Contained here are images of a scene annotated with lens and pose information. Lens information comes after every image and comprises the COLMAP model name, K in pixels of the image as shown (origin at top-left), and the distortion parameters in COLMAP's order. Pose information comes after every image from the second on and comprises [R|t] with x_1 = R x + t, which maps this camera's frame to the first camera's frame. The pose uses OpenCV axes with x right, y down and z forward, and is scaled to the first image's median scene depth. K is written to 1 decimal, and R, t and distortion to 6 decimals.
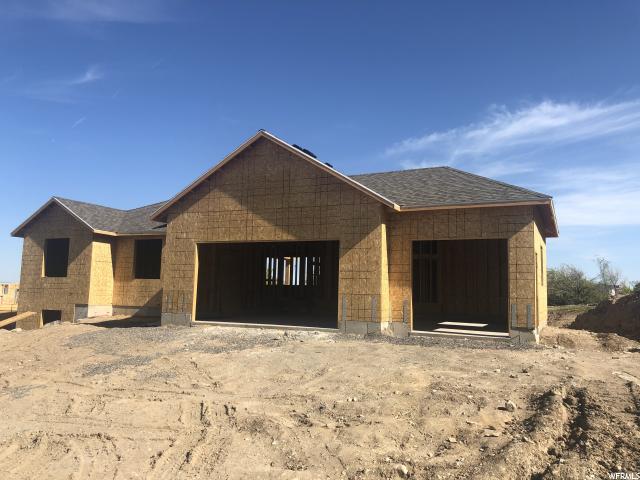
lens RADIAL K [[529.6, 0, 320.0], [0, 529.6, 240.0], [0, 0, 1]] dist [0.067368, -0.072912]
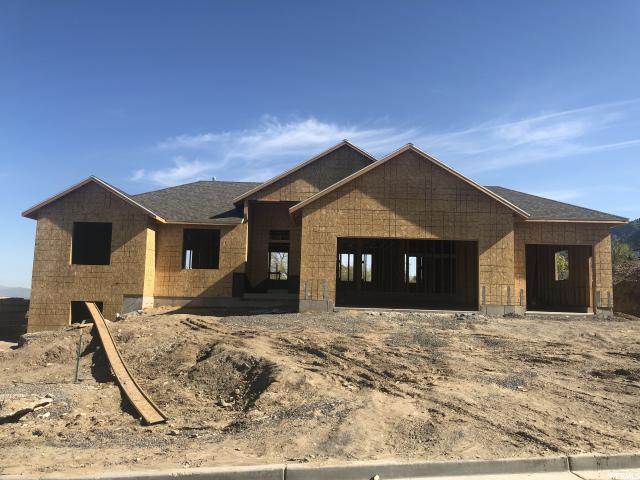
lens RADIAL K [[529.6, 0, 320.0], [0, 529.6, 240.0], [0, 0, 1]] dist [0.067368, -0.072912]
pose [[0.899939, 0.046377, 0.433542, -0.546321], [-0.046673, 0.998860, -0.009967, 0.018261], [-0.433511, -0.011265, 0.901078, 0.018182]]
